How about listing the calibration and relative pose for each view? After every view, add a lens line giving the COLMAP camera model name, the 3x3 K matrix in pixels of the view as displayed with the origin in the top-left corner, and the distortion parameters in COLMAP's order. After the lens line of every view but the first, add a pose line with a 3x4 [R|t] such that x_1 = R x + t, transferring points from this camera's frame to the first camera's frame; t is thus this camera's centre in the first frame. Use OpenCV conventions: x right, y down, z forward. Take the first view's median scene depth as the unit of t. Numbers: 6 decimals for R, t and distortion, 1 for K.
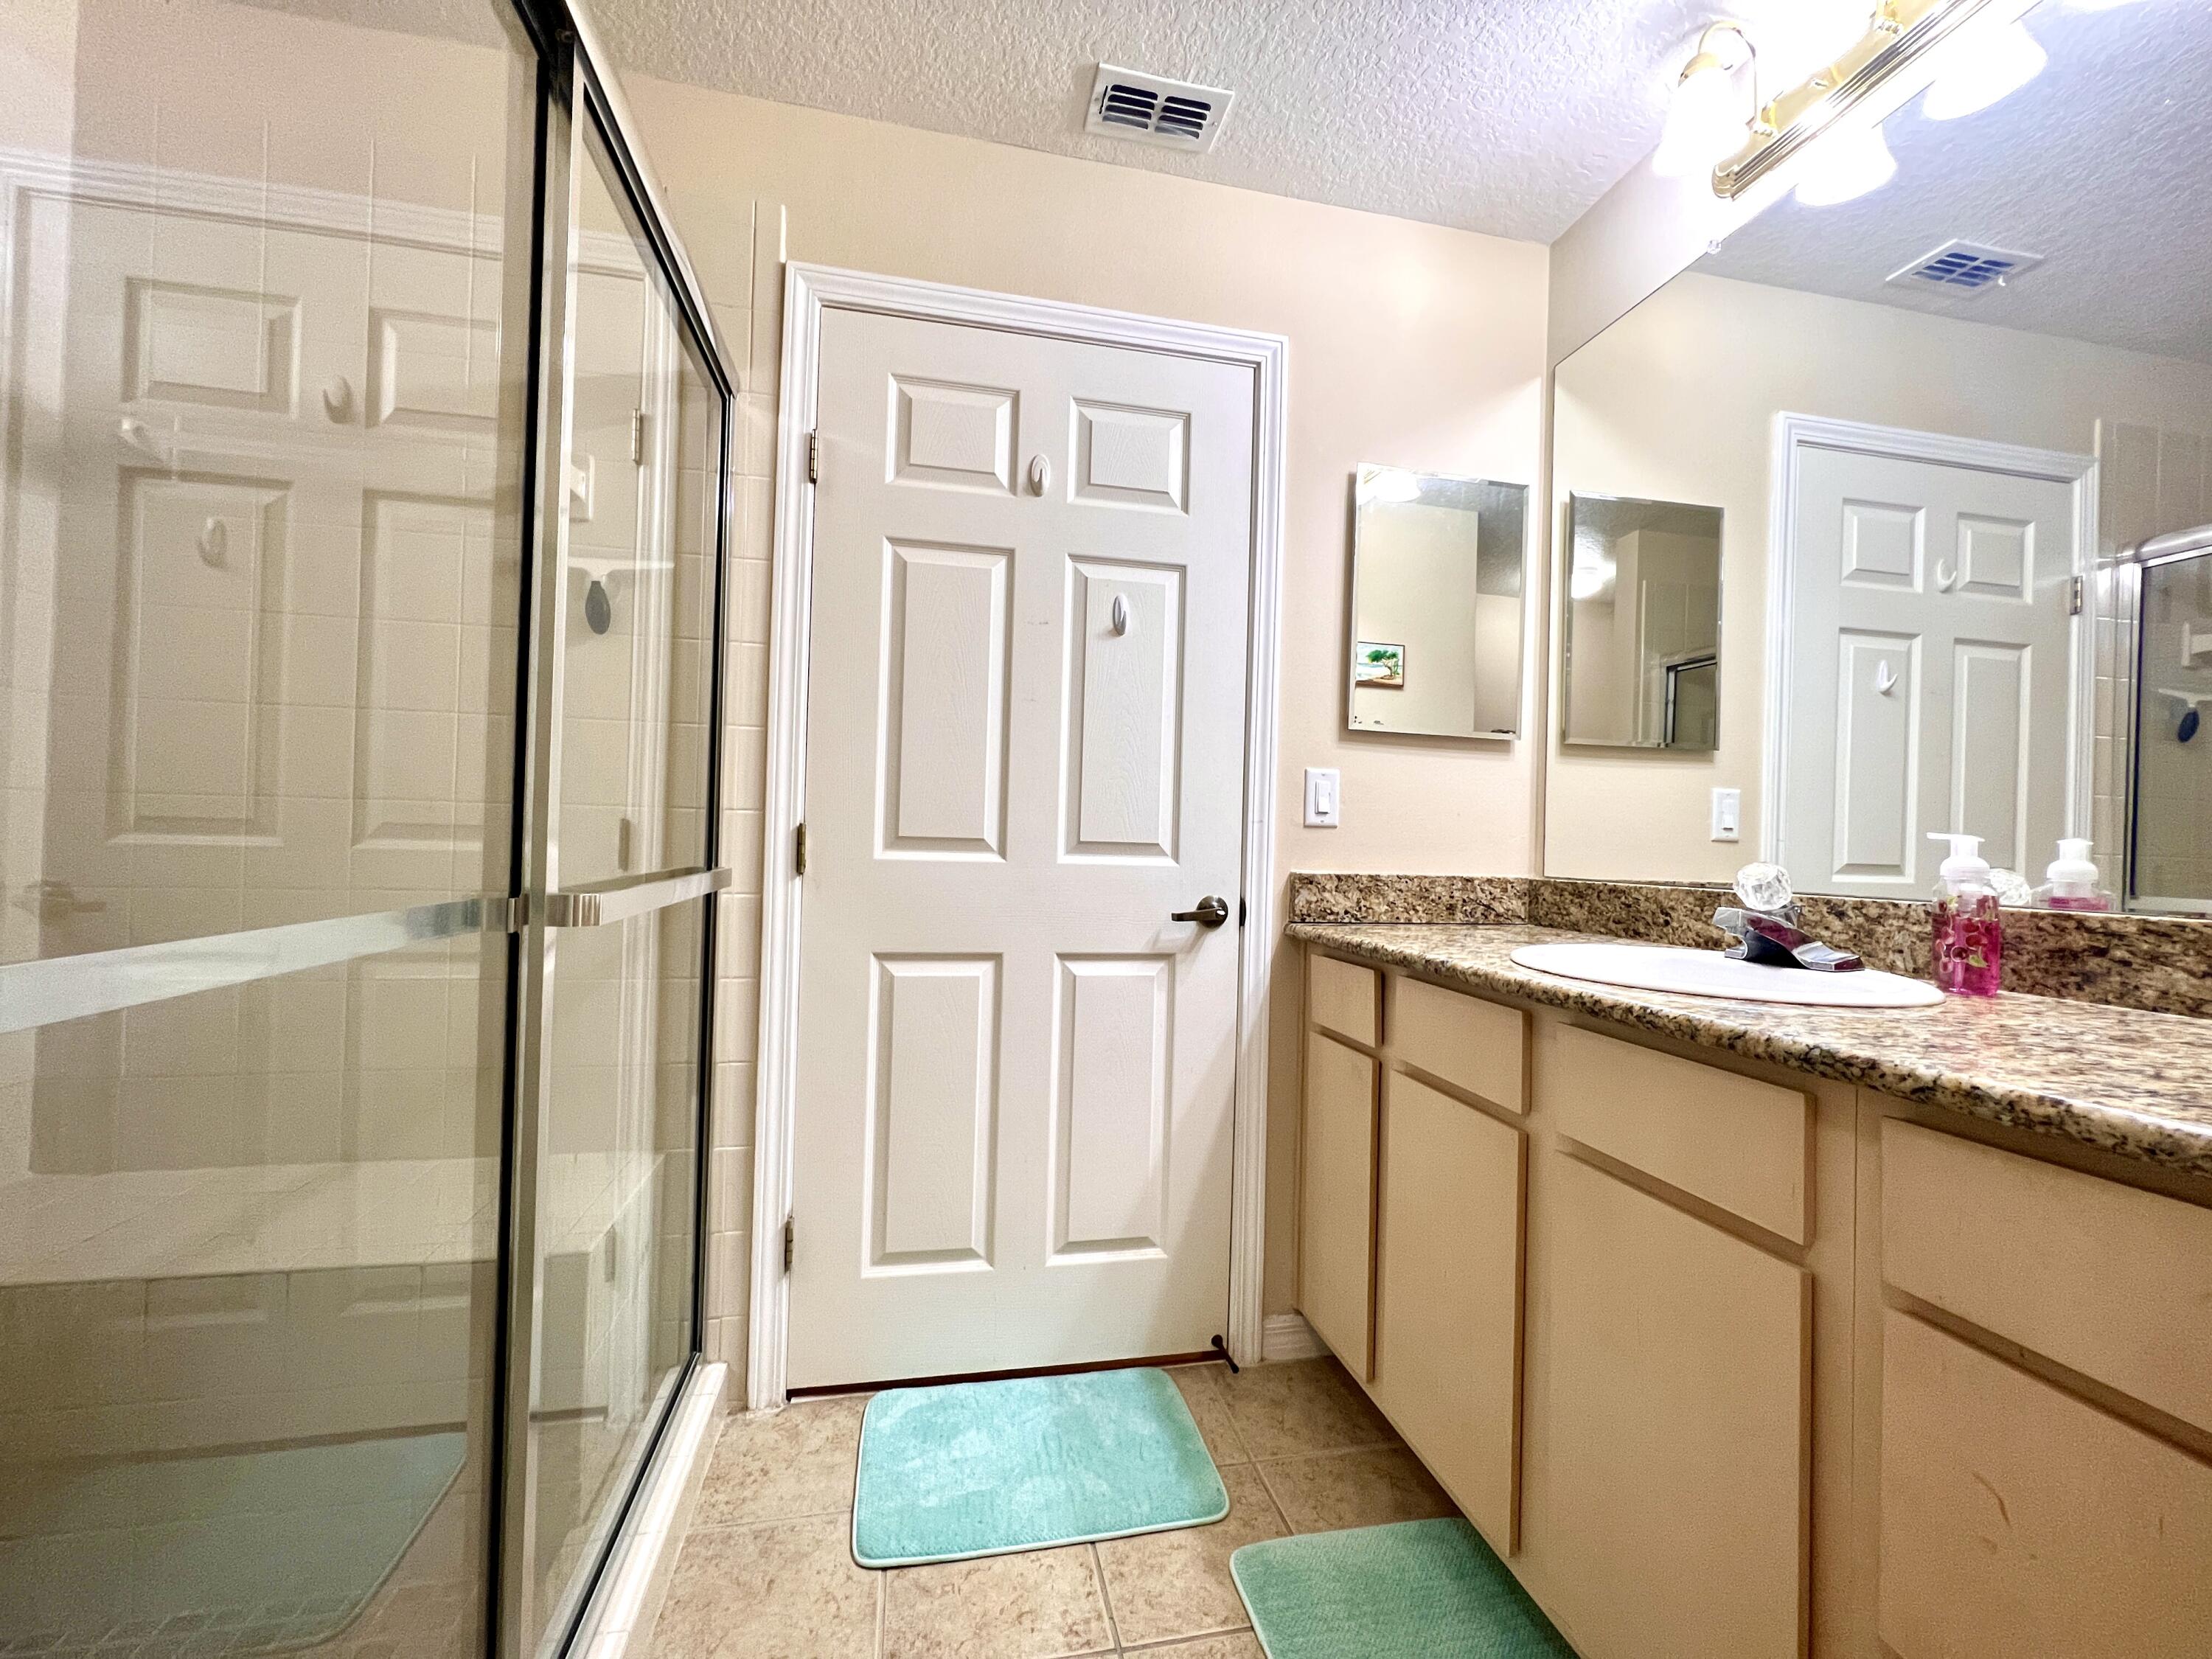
lens RADIAL K [[893.6, 0, 1105.3], [0, 893.6, 843.0], [0, 0, 1]] dist [-0.000909, -0.000020]
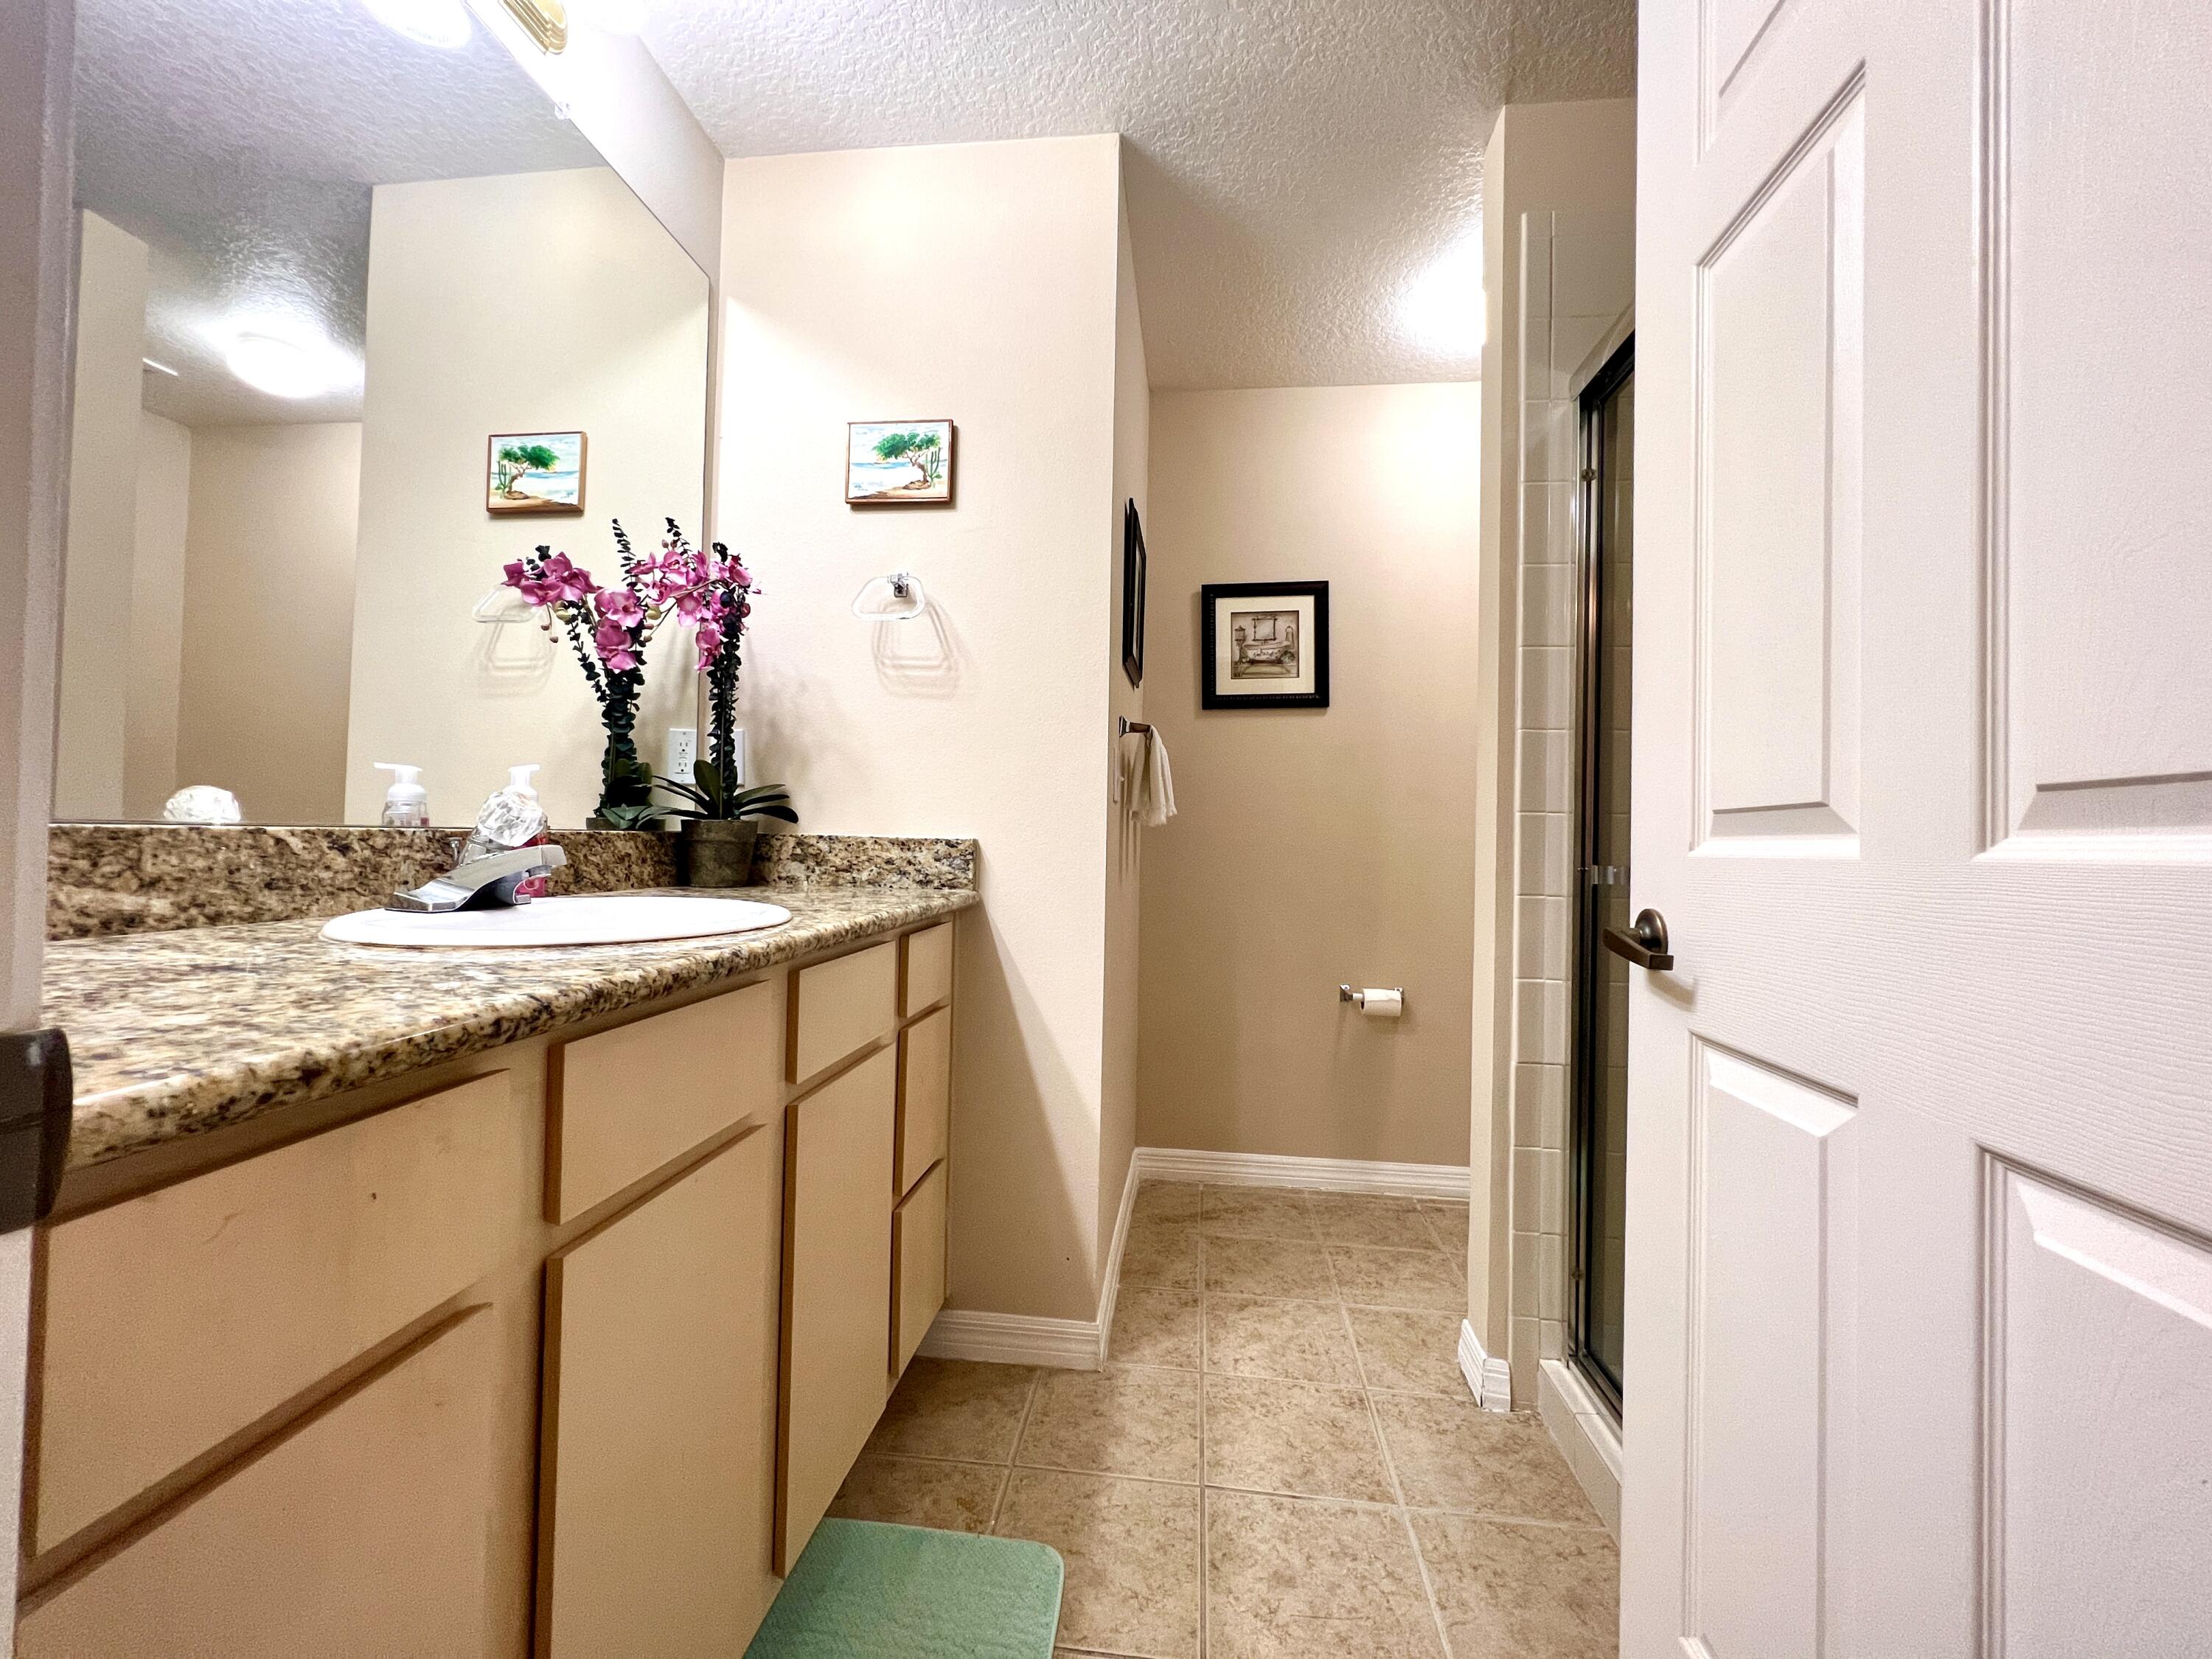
lens RADIAL K [[893.6, 0, 1101.2], [0, 893.6, 819.6], [0, 0, 1]] dist [-0.000909, -0.000020]
pose [[-0.947090, -0.051167, 0.316864, -0.065330], [-0.057930, 0.998249, -0.011952, 0.025297], [-0.315697, -0.029675, -0.948396, 1.579931]]
